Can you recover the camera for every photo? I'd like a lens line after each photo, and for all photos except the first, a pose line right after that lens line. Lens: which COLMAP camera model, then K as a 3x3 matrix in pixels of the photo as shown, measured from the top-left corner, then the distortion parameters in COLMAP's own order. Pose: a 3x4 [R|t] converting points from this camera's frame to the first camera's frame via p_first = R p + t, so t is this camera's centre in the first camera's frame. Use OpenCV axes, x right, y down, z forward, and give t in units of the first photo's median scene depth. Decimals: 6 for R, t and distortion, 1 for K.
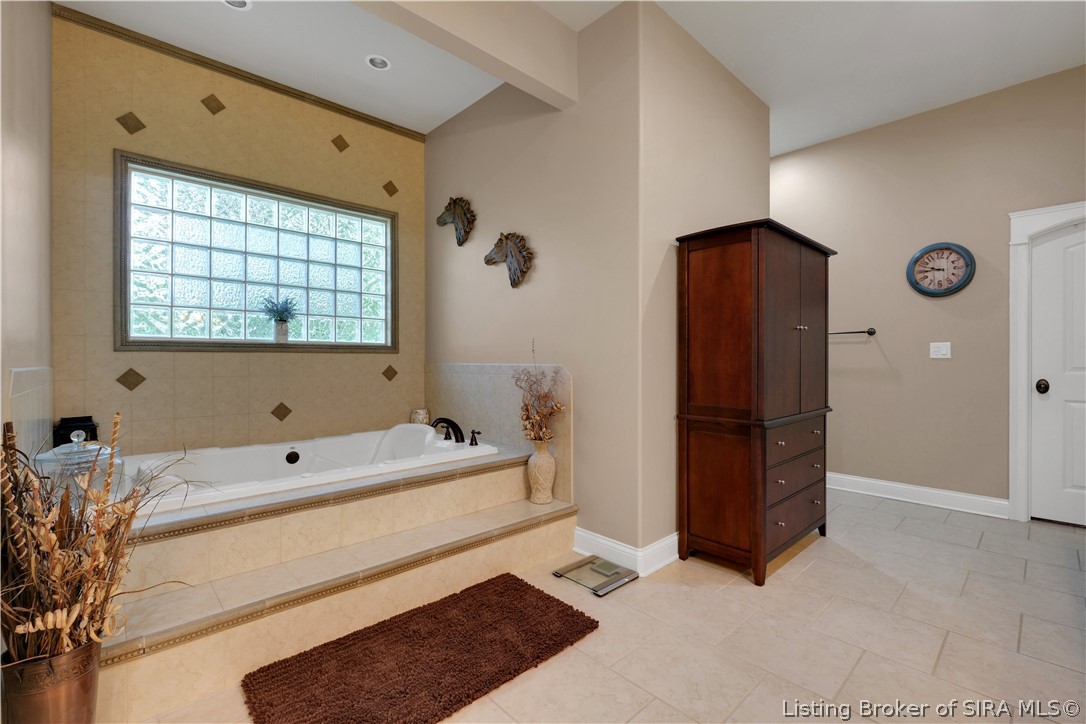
lens RADIAL K [[472.6, 0, 539.8], [0, 472.6, 364.2], [0, 0, 1]] dist [-0.003672, 0.000057]
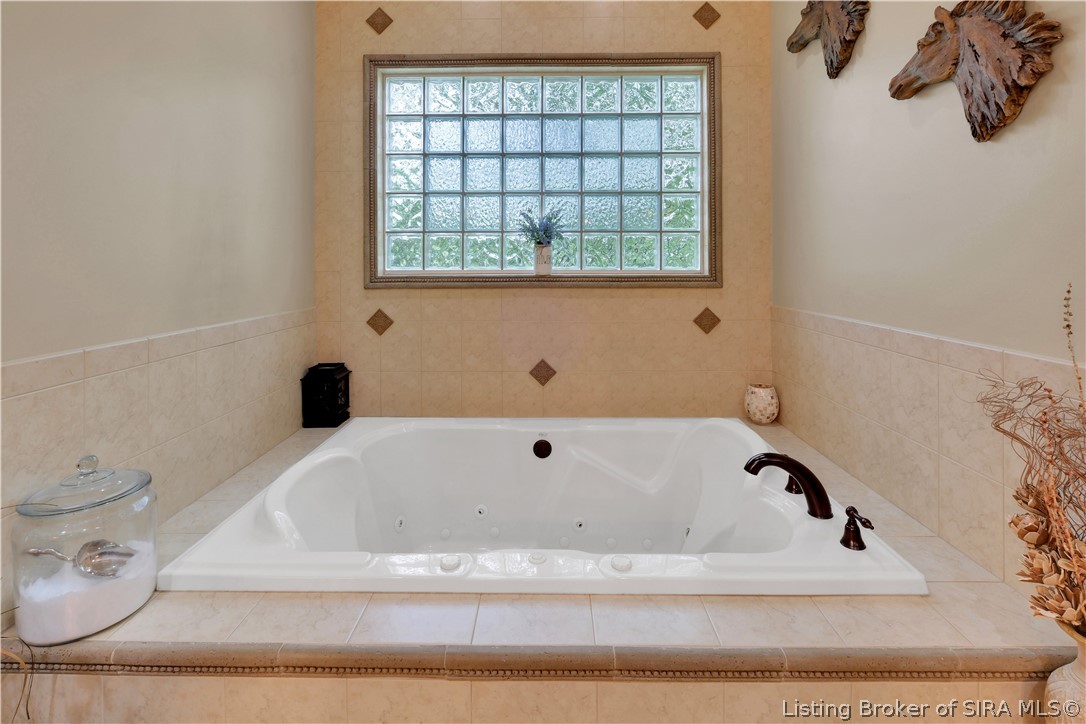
lens RADIAL K [[490.3, 0, 542.6], [0, 490.3, 256.7], [0, 0, 1]] dist [-0.012469, 0.000155]
pose [[0.714345, -0.006067, -0.699768, -0.035676], [-0.005290, 0.999887, -0.014069, -0.062787], [0.699774, 0.013752, 0.714232, 0.483963]]
